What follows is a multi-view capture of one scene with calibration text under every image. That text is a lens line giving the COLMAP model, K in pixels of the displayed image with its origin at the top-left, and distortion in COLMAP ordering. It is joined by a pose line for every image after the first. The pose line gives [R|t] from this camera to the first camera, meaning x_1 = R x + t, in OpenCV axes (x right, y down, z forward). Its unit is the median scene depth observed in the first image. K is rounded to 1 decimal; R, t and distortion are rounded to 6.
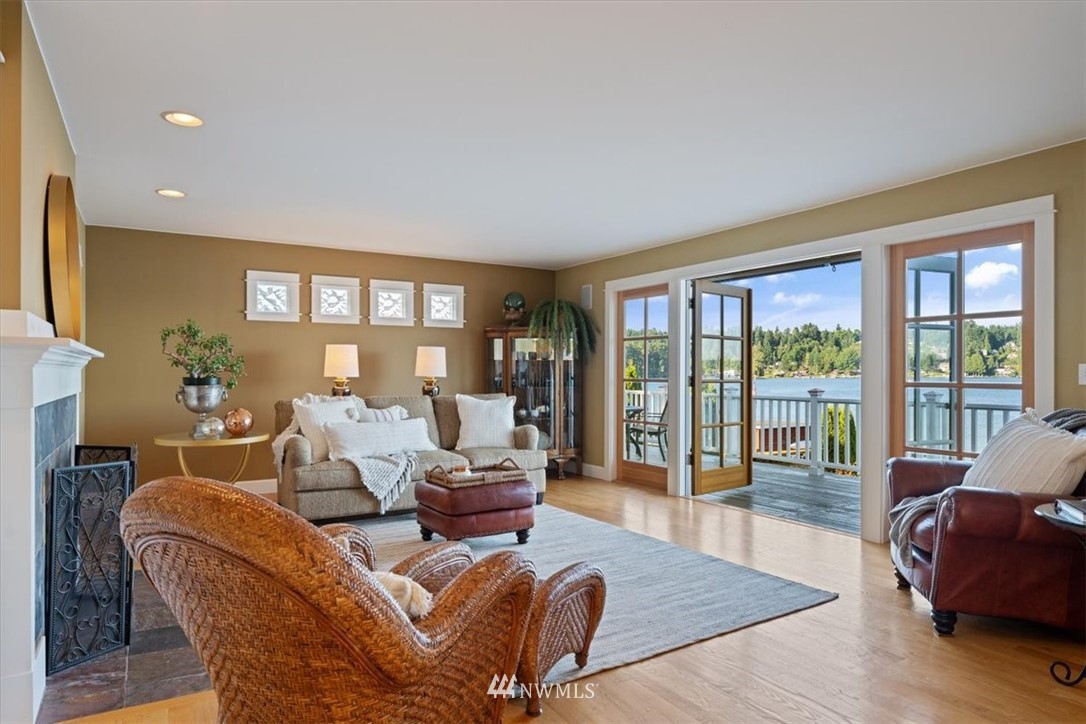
lens RADIAL K [[662.4, 0, 546.3], [0, 662.4, 370.2], [0, 0, 1]] dist [-0.009124, 0.001420]
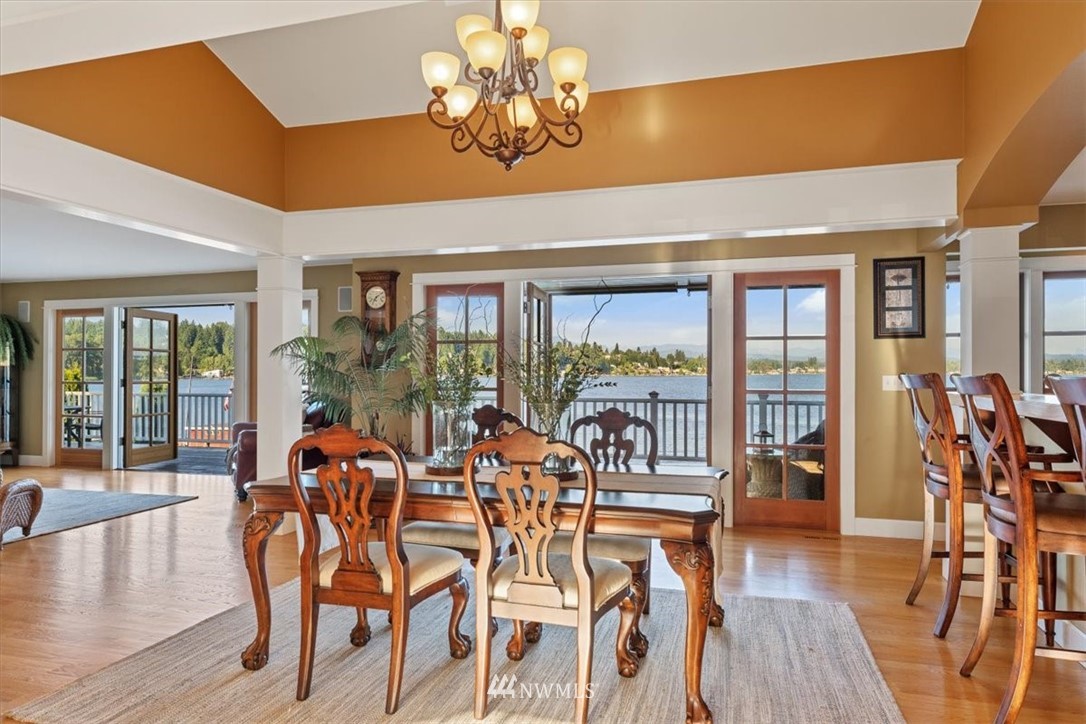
lens RADIAL K [[662.4, 0, 546.3], [0, 662.4, 370.2], [0, 0, 1]] dist [-0.009124, 0.001420]
pose [[0.739433, 0.001584, 0.673228, -0.042587], [-0.001952, 0.999998, -0.000209, -0.009300], [-0.673227, -0.001160, 0.739435, -0.508159]]
